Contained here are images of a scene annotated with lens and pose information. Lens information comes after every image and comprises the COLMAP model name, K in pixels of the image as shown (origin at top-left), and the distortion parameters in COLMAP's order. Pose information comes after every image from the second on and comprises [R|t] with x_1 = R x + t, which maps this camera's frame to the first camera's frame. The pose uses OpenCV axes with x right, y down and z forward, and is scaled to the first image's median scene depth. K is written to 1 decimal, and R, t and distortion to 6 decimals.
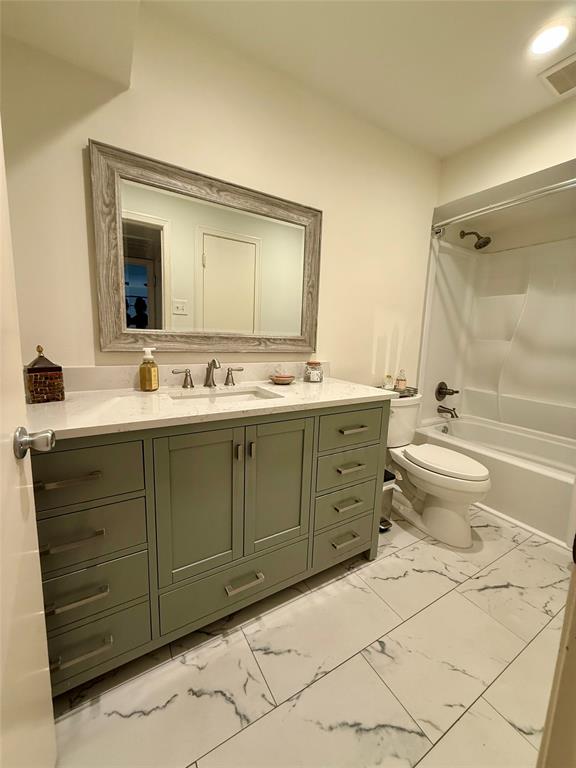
lens RADIAL K [[303.9, 0, 289.5], [0, 303.9, 382.1], [0, 0, 1]] dist [-0.001679, 0.000629]
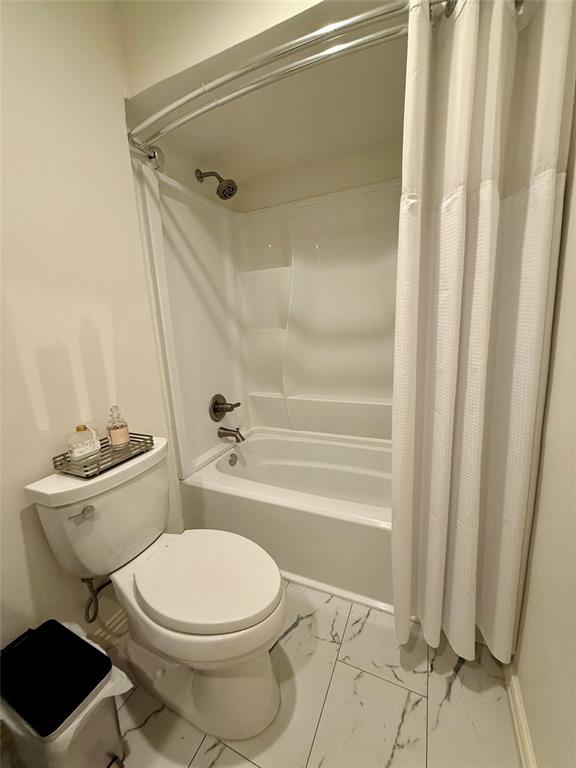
lens RADIAL K [[303.9, 0, 289.7], [0, 303.9, 380.9], [0, 0, 1]] dist [-0.001679, 0.000629]
pose [[0.822525, -0.181808, 0.538887, 0.320129], [0.168084, 0.982911, 0.075058, -0.065786], [-0.543324, 0.028841, 0.839028, 0.380267]]
